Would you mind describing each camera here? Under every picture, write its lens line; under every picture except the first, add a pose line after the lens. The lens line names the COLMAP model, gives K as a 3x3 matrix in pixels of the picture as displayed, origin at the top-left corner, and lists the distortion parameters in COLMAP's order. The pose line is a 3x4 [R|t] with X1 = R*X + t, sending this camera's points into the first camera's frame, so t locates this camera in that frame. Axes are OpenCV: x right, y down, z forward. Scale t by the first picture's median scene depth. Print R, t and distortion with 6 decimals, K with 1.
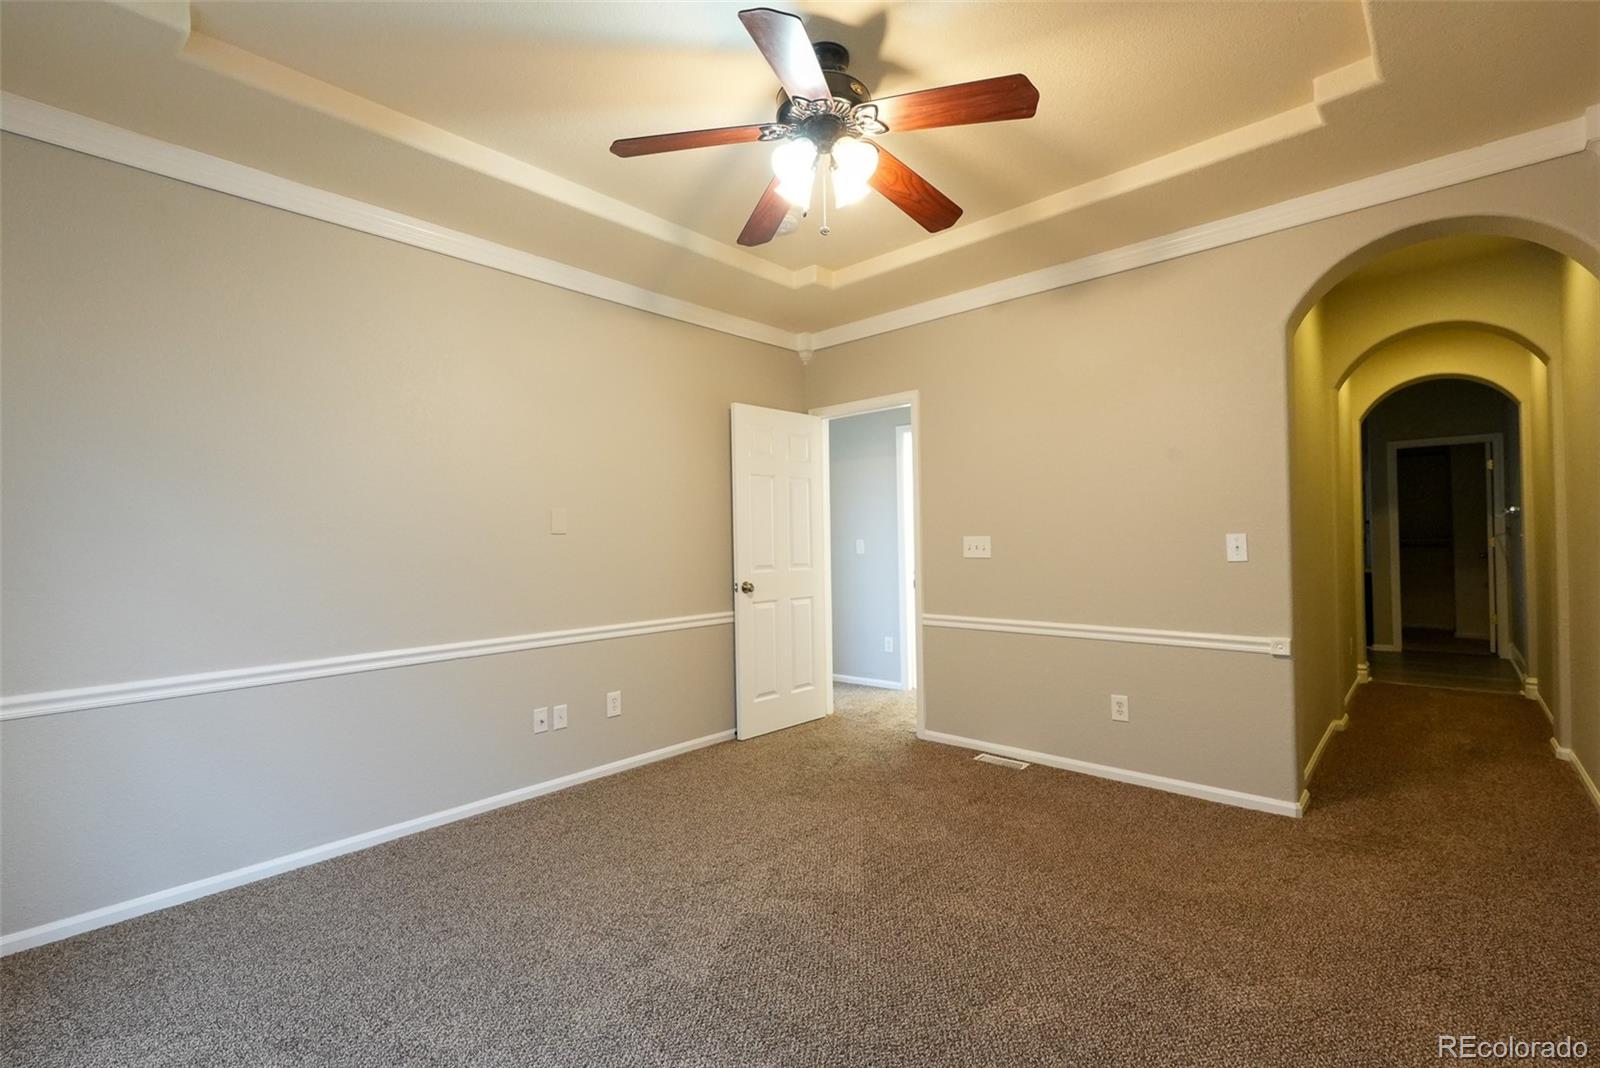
lens RADIAL K [[700.5, 0, 800.0], [0, 700.5, 534.0], [0, 0, 1]] dist [-0.000185, -0.000204]
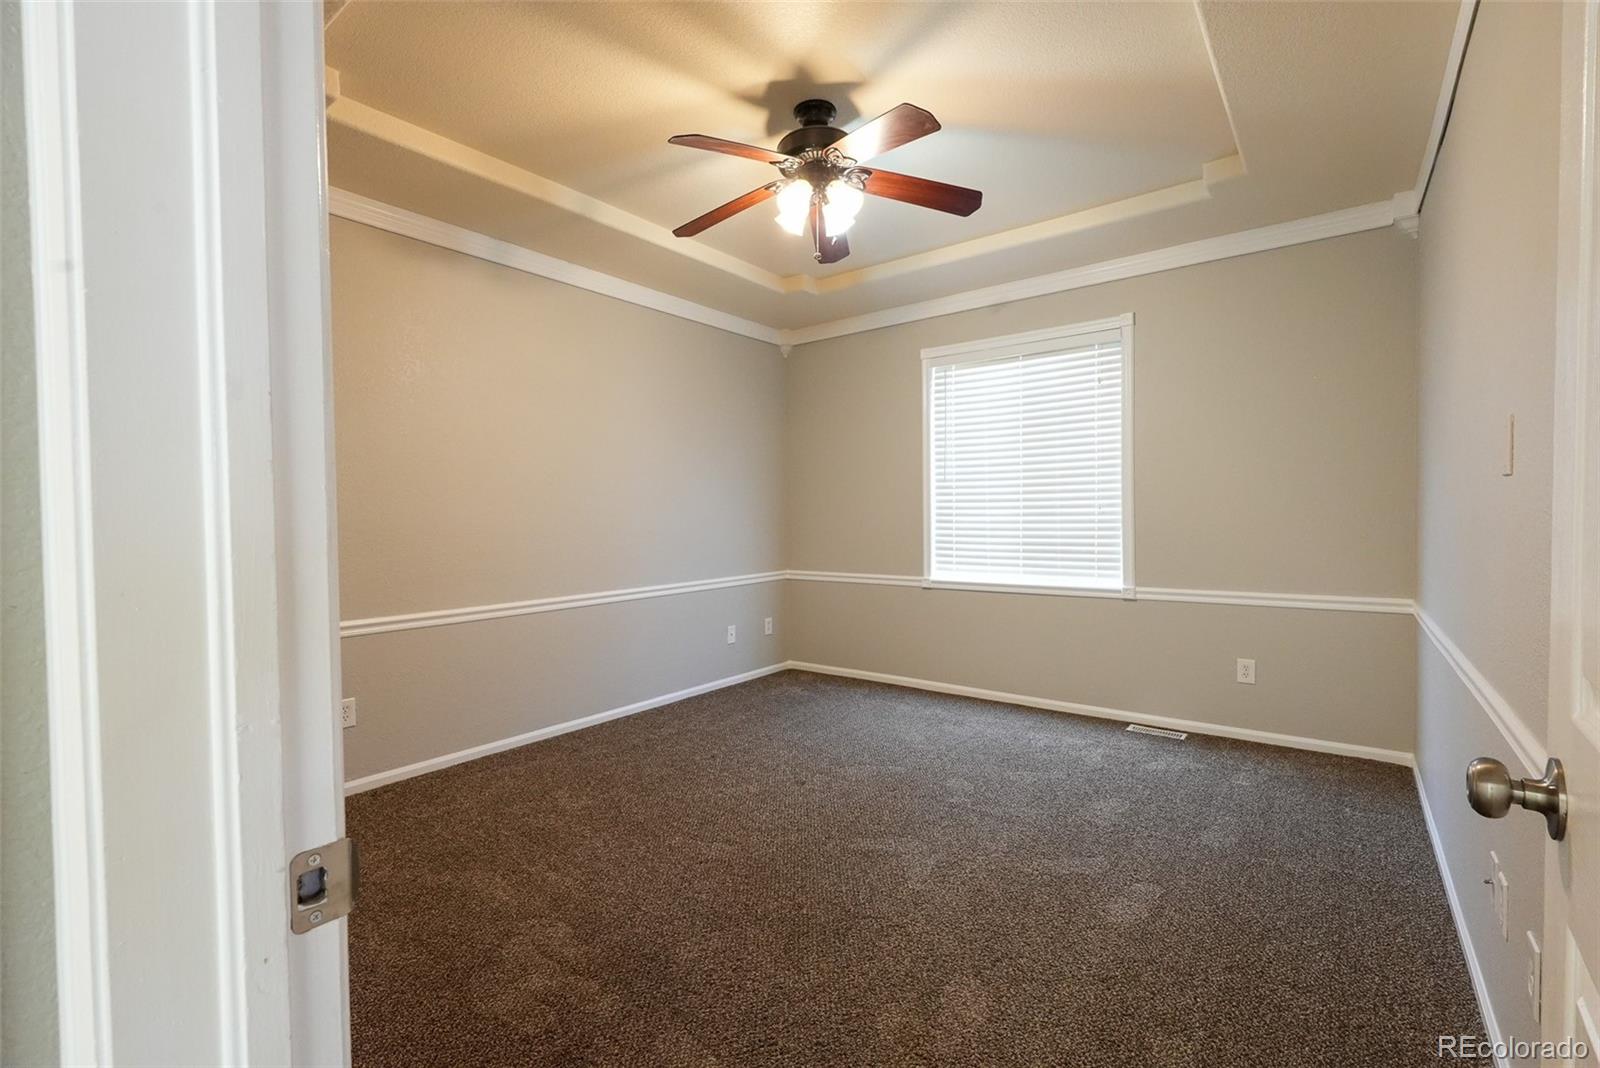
lens RADIAL K [[700.5, 0, 800.0], [0, 700.5, 534.0], [0, 0, 1]] dist [-0.000185, -0.000204]
pose [[-0.995894, 0.029952, -0.085426, 0.116871], [0.028253, 0.999380, 0.021021, 0.009866], [0.086003, 0.018521, -0.996123, 1.358135]]
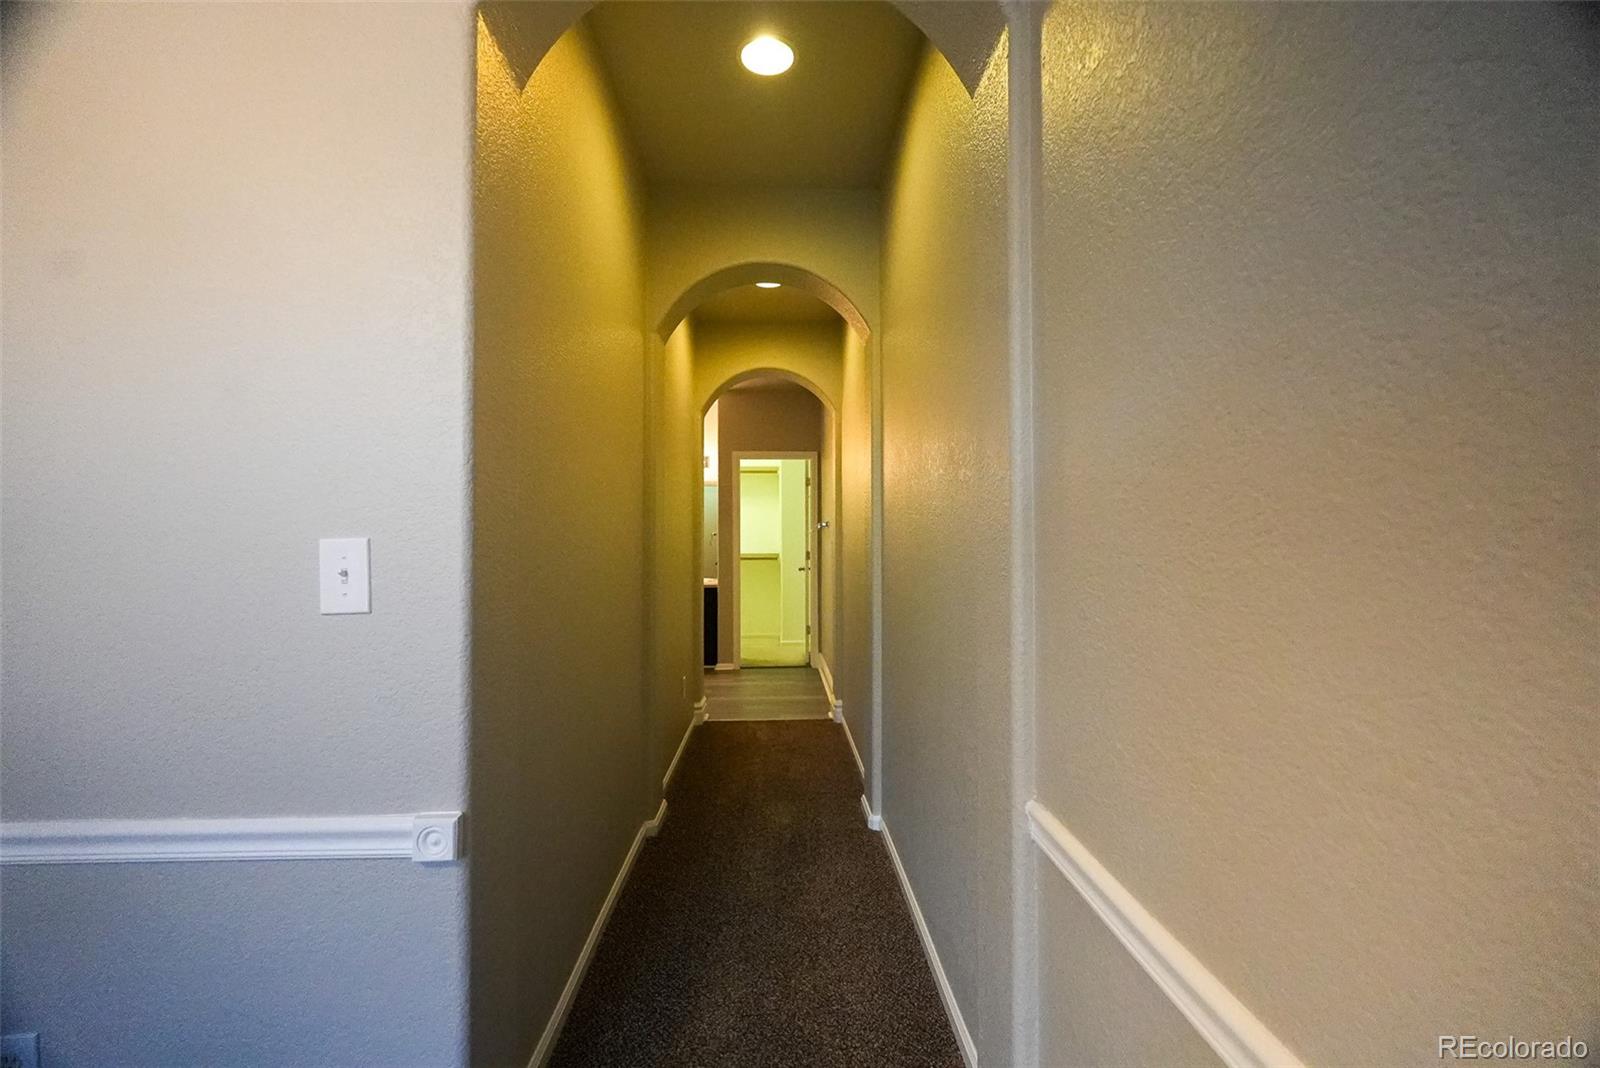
lens RADIAL K [[700.5, 0, 800.0], [0, 700.5, 534.0], [0, 0, 1]] dist [-0.000185, -0.000204]
pose [[0.715089, 0.028595, 0.698449, 0.469563], [-0.019459, 0.999590, -0.021002, 0.000469], [-0.698763, 0.001427, 0.715352, 0.496401]]
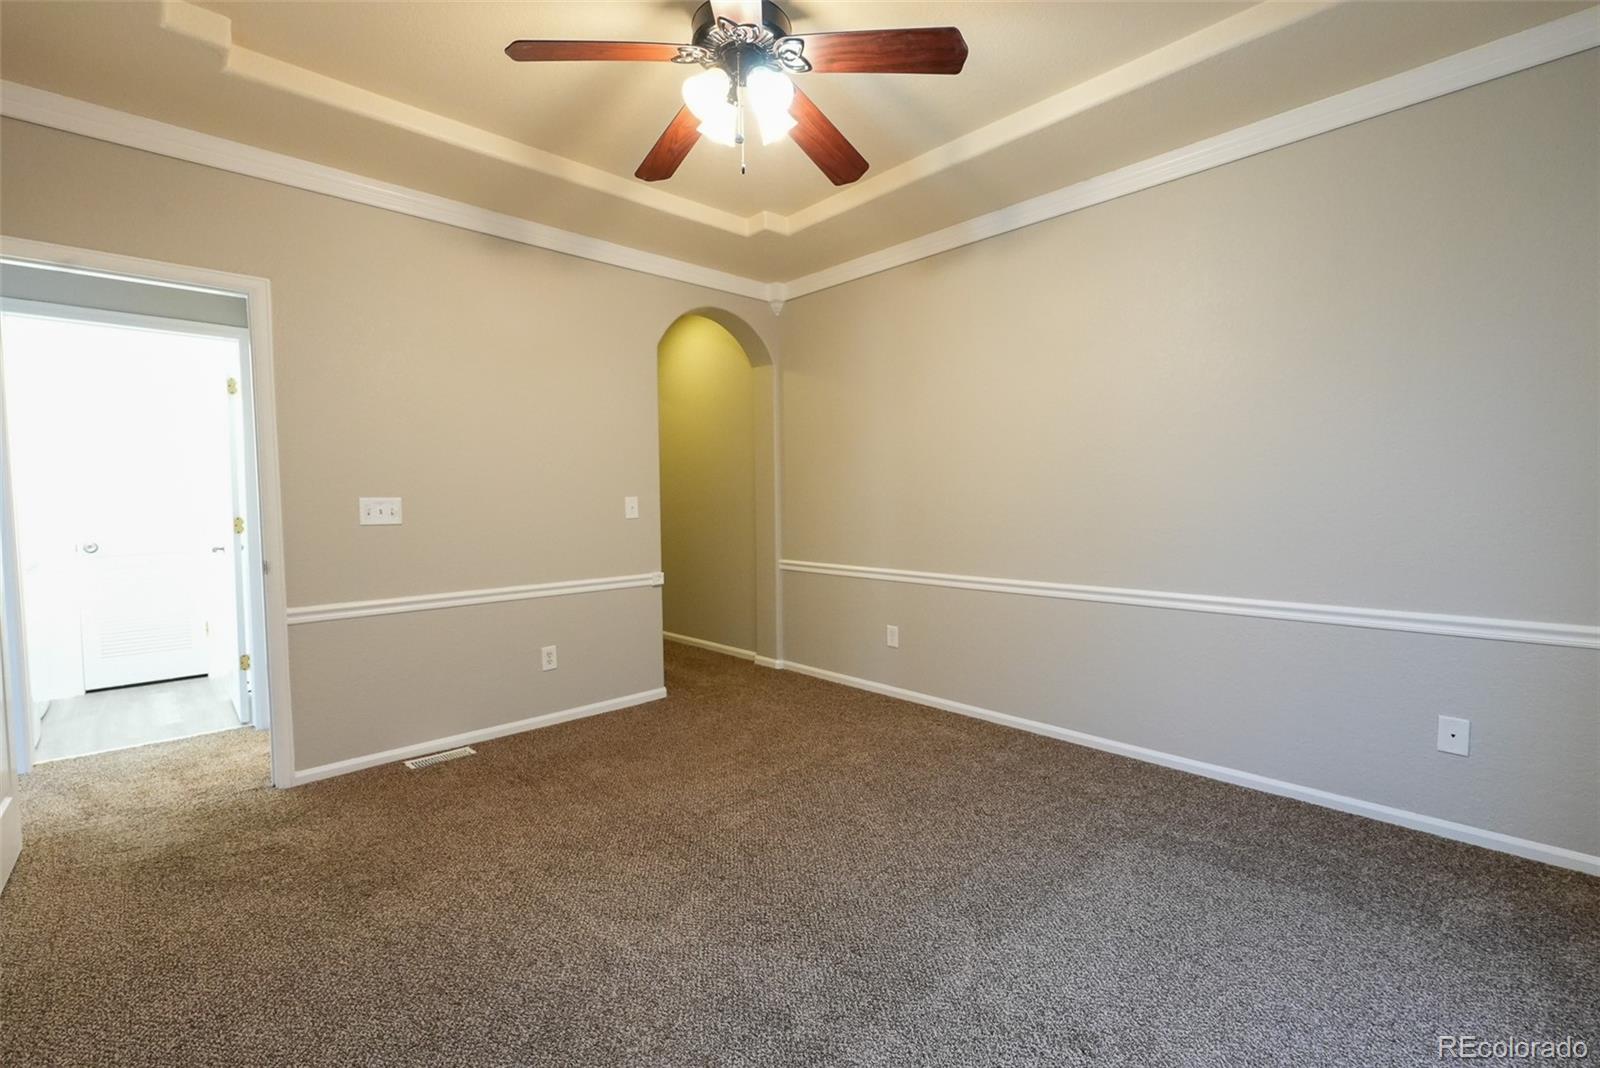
lens RADIAL K [[700.5, 0, 800.0], [0, 700.5, 534.0], [0, 0, 1]] dist [-0.000185, -0.000204]
pose [[0.065783, -0.036993, 0.997148, -0.570851], [0.001897, 0.999315, 0.036948, 0.017450], [-0.997832, -0.000538, 0.065808, 0.528112]]
